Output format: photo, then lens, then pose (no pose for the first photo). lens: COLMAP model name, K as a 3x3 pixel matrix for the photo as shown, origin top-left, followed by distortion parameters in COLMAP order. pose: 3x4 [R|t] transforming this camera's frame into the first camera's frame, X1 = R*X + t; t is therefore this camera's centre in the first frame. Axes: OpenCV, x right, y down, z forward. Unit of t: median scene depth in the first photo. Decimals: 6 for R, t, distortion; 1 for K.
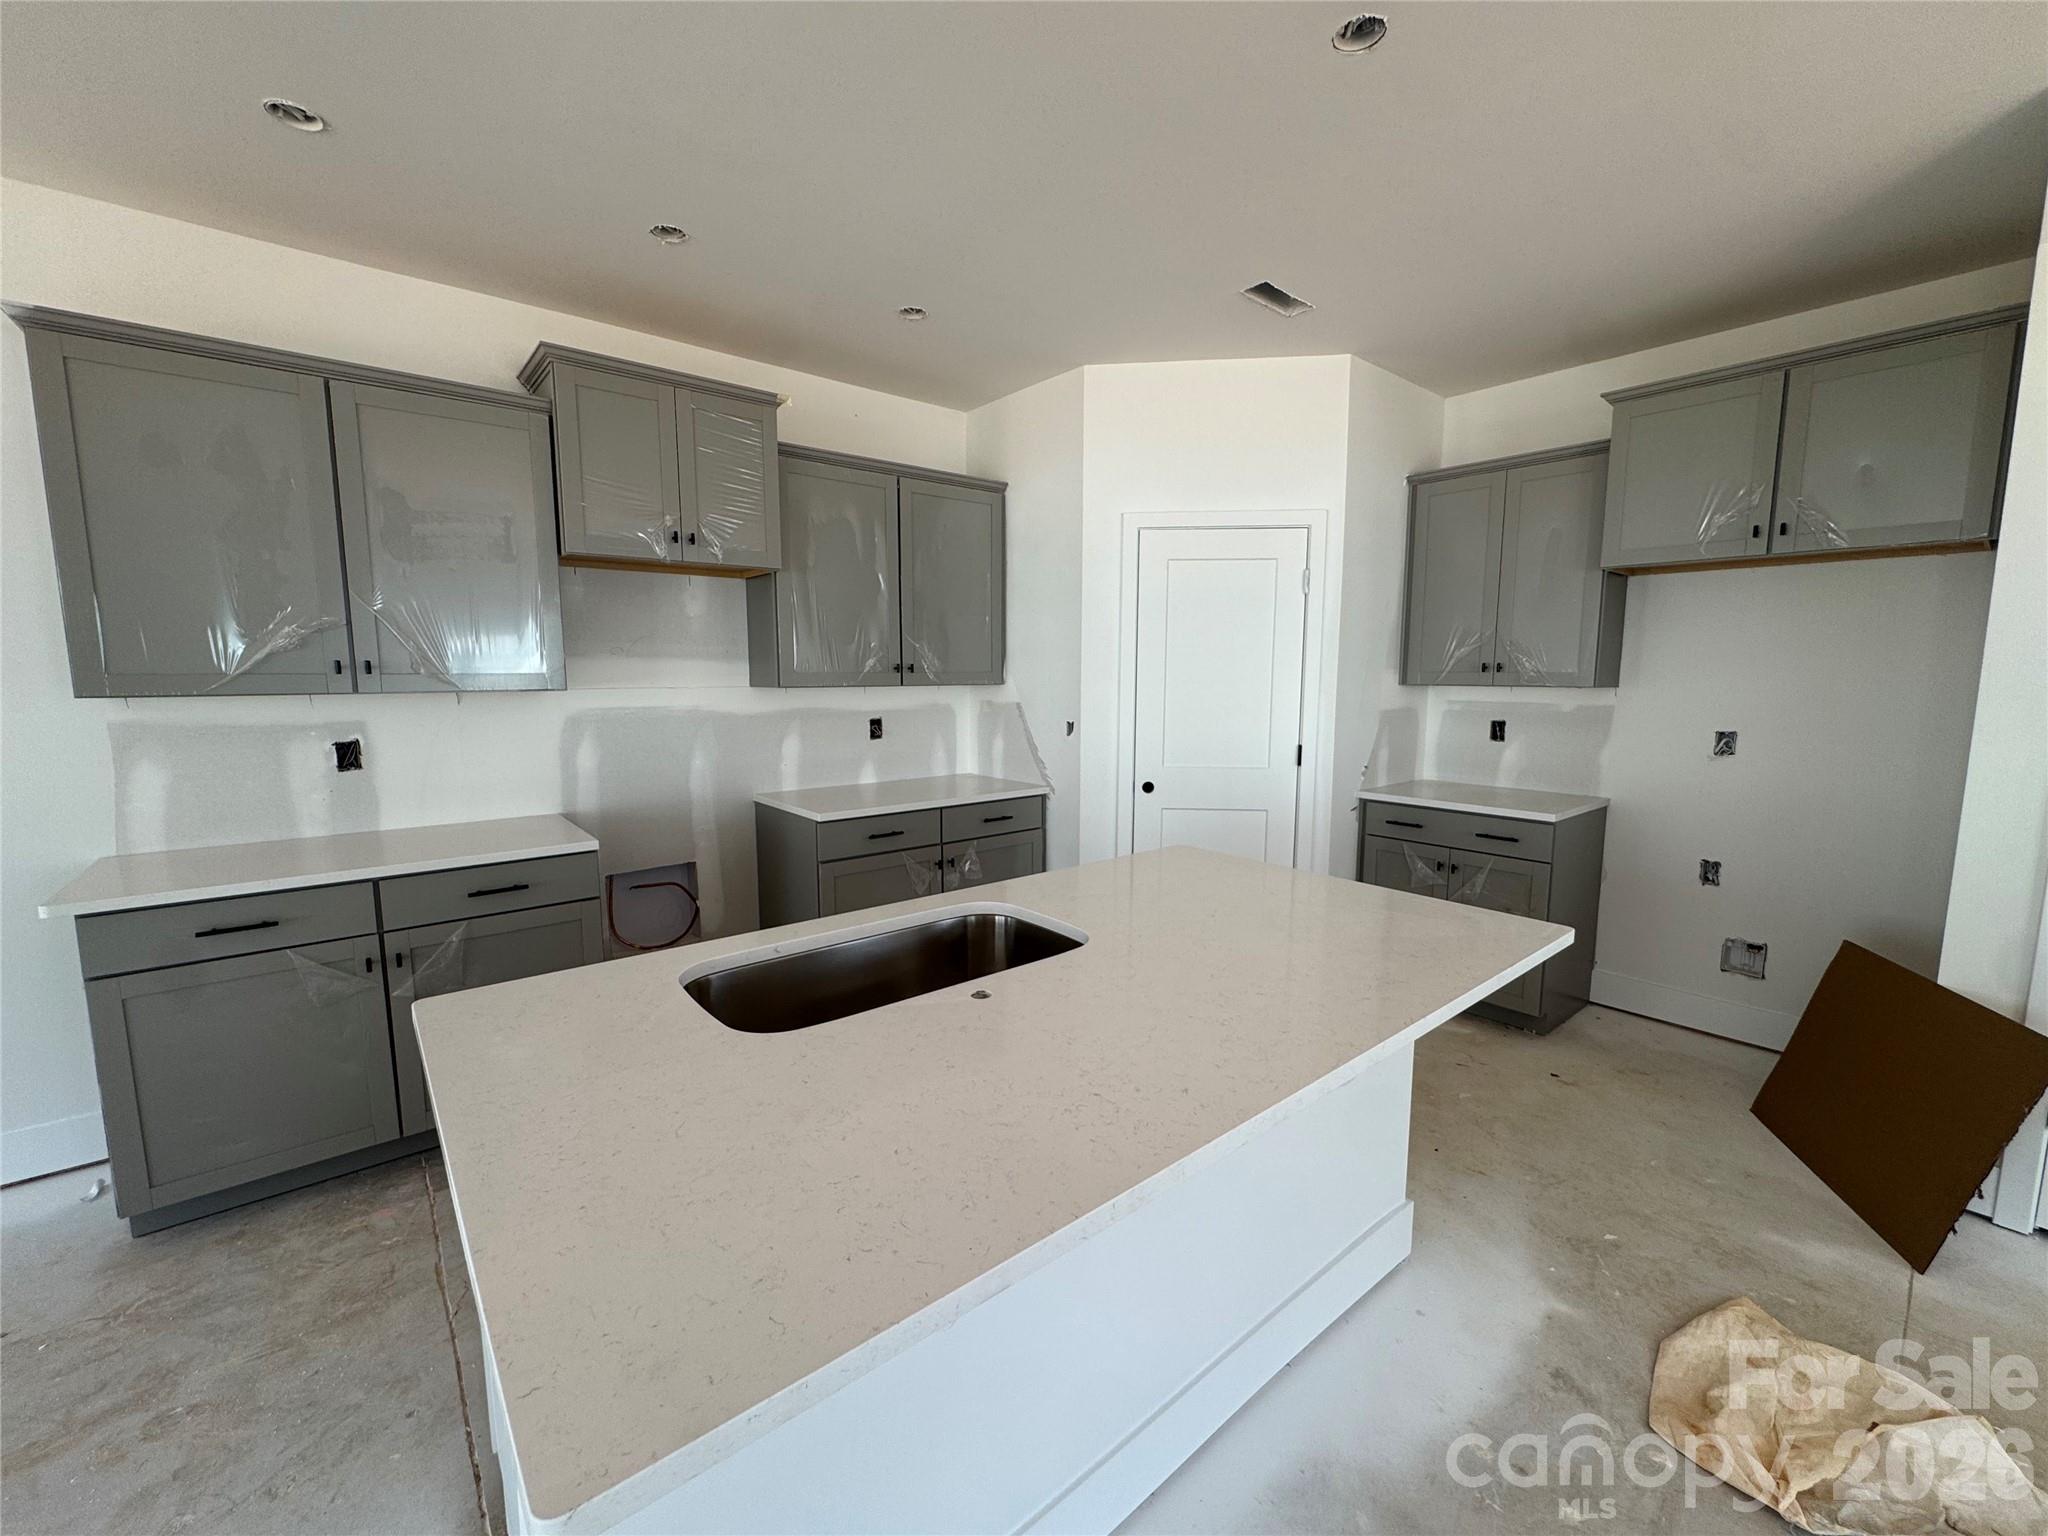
lens RADIAL K [[821.2, 0, 1024.0], [0, 821.2, 768.0], [0, 0, 1]] dist [-0.003870, -0.000565]
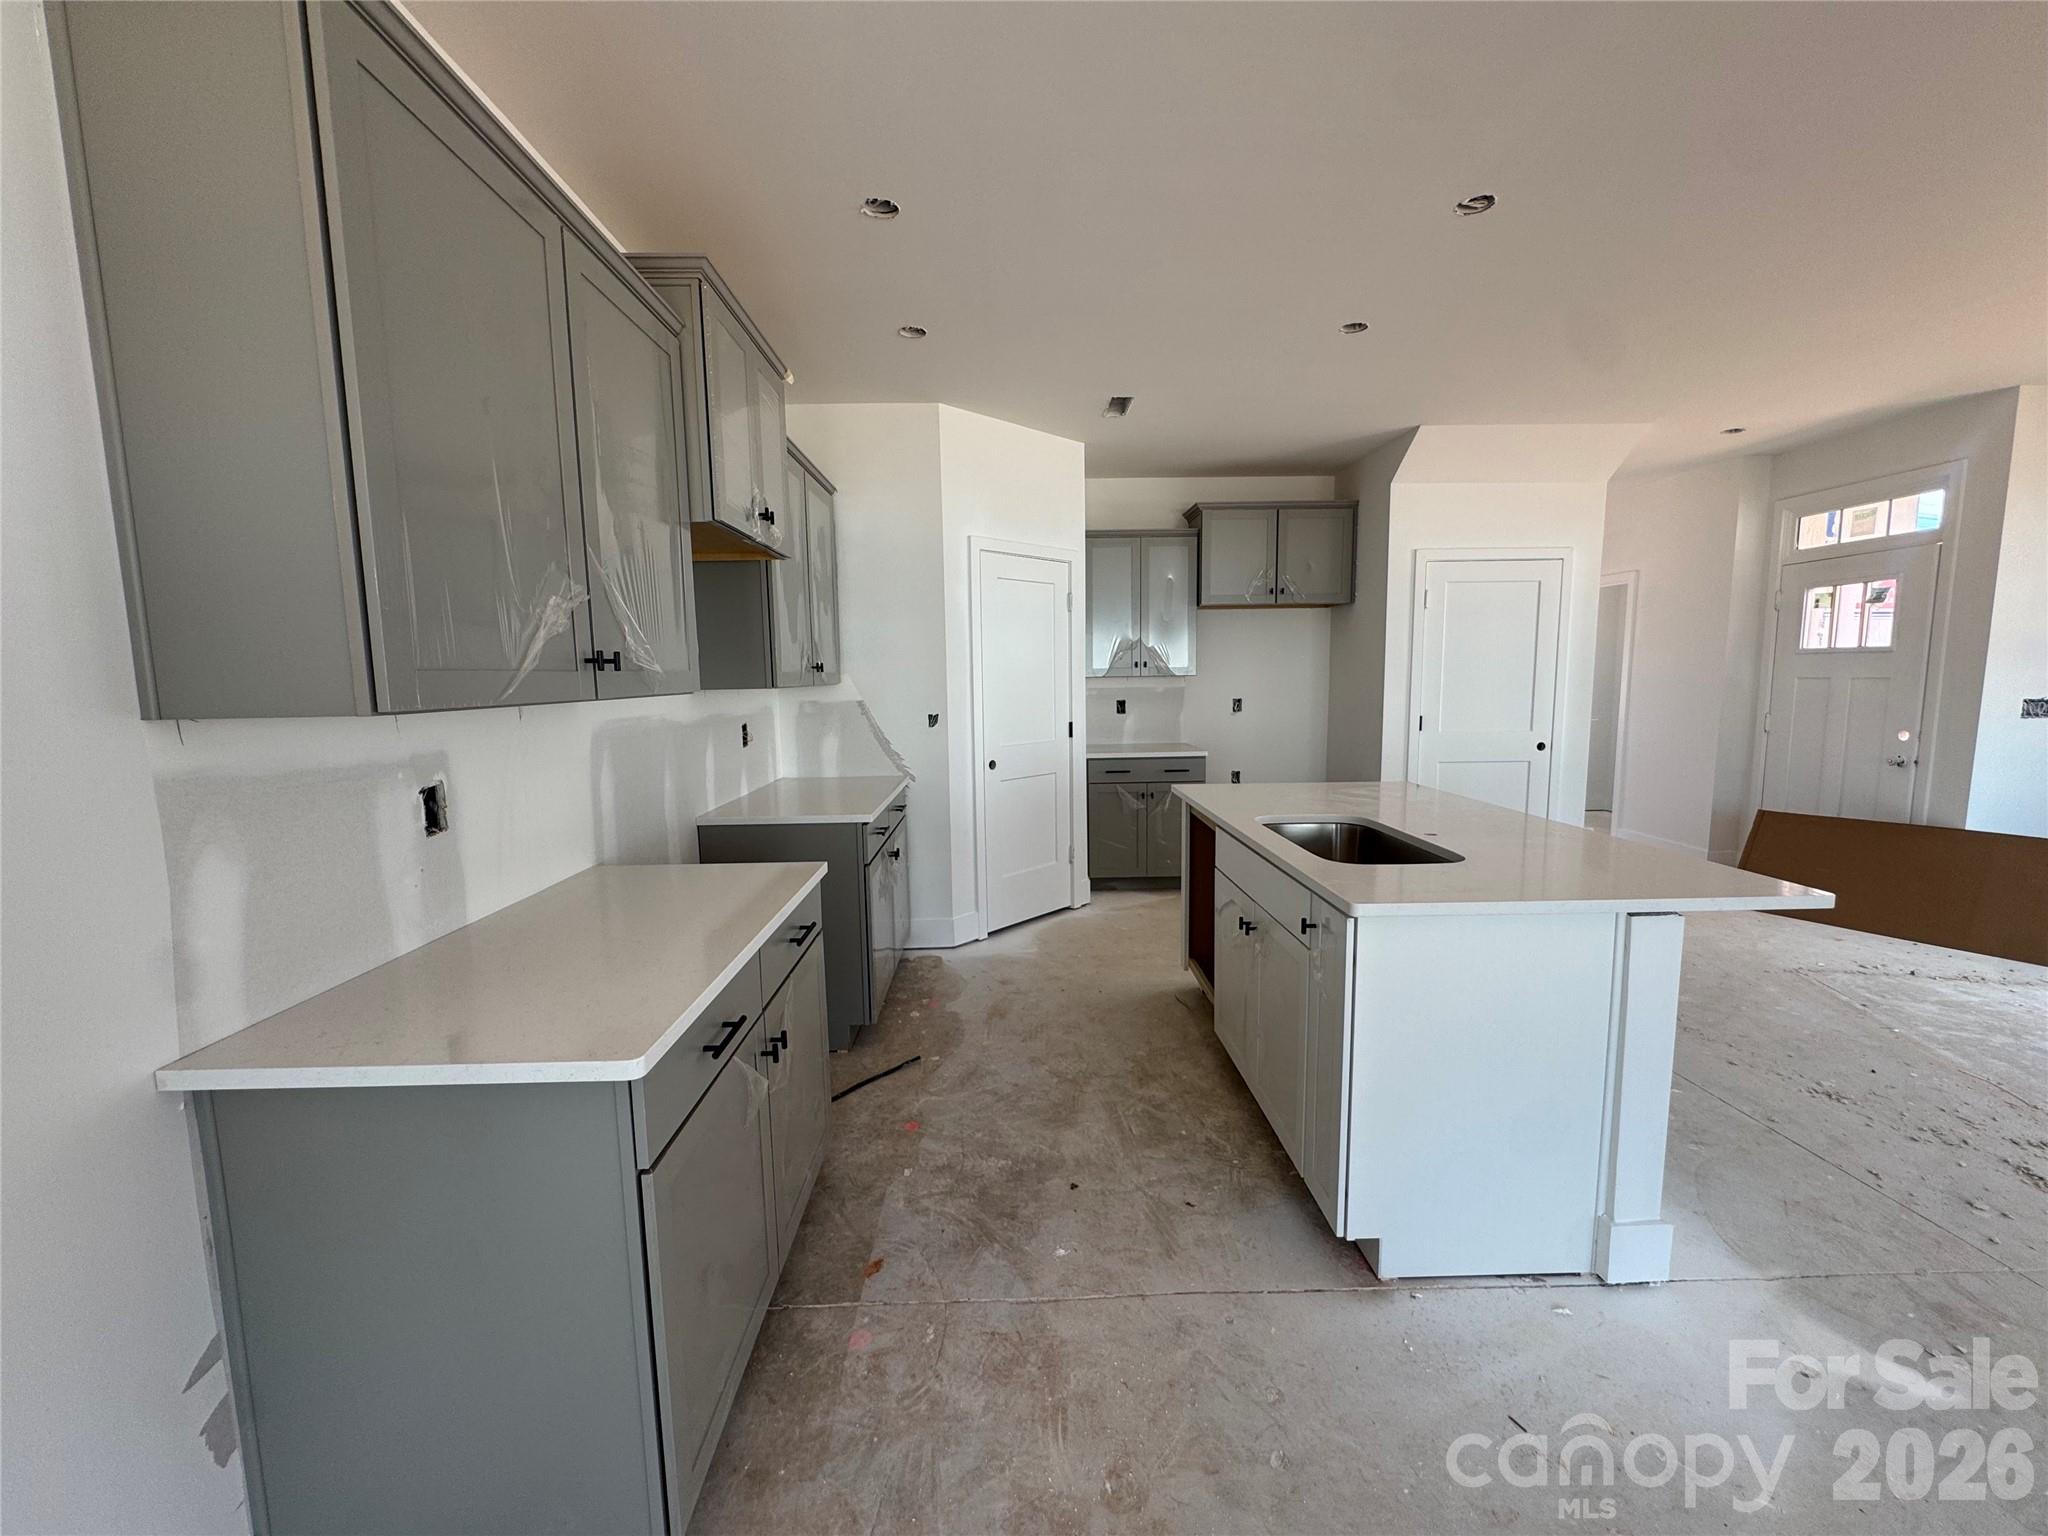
lens RADIAL K [[821.2, 0, 1024.0], [0, 821.2, 768.0], [0, 0, 1]] dist [-0.003870, -0.000565]
pose [[0.622468, -0.100965, 0.776106, -0.784829], [0.109489, 0.993126, 0.041383, -0.017411], [-0.774949, 0.059215, 0.629244, 0.212688]]
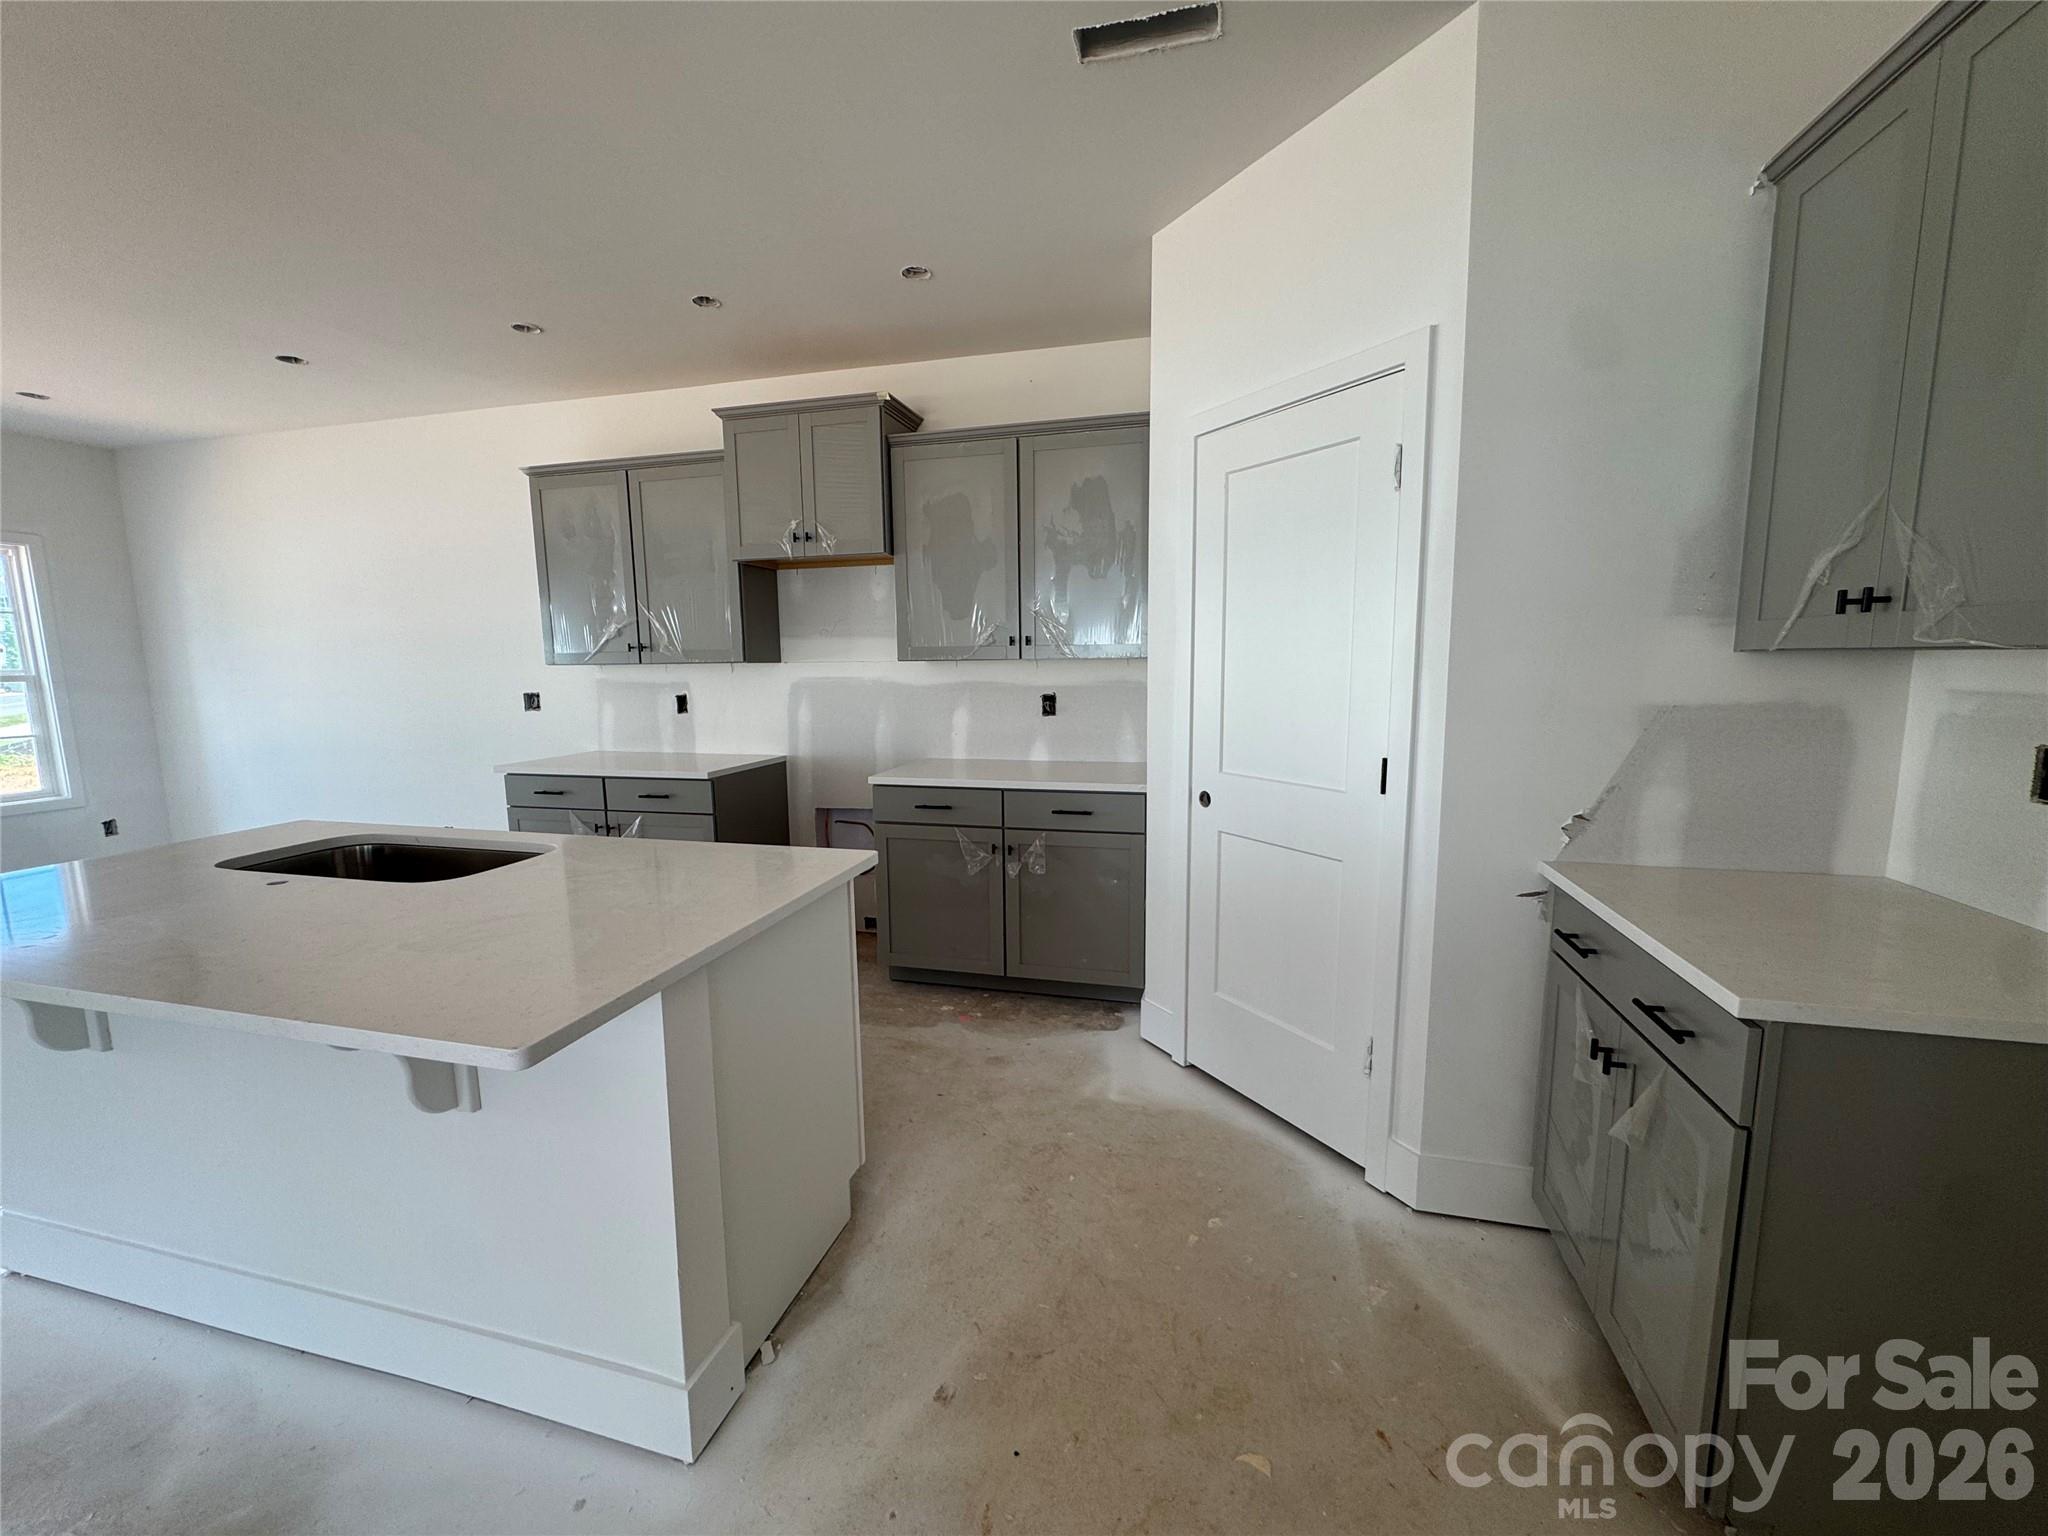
lens RADIAL K [[821.2, 0, 1024.0], [0, 821.2, 768.0], [0, 0, 1]] dist [-0.003870, -0.000565]
pose [[0.581568, 0.099764, -0.807357, 0.660057], [-0.084546, 0.994490, 0.061987, -0.035578], [0.809093, 0.032209, 0.586798, 0.466339]]
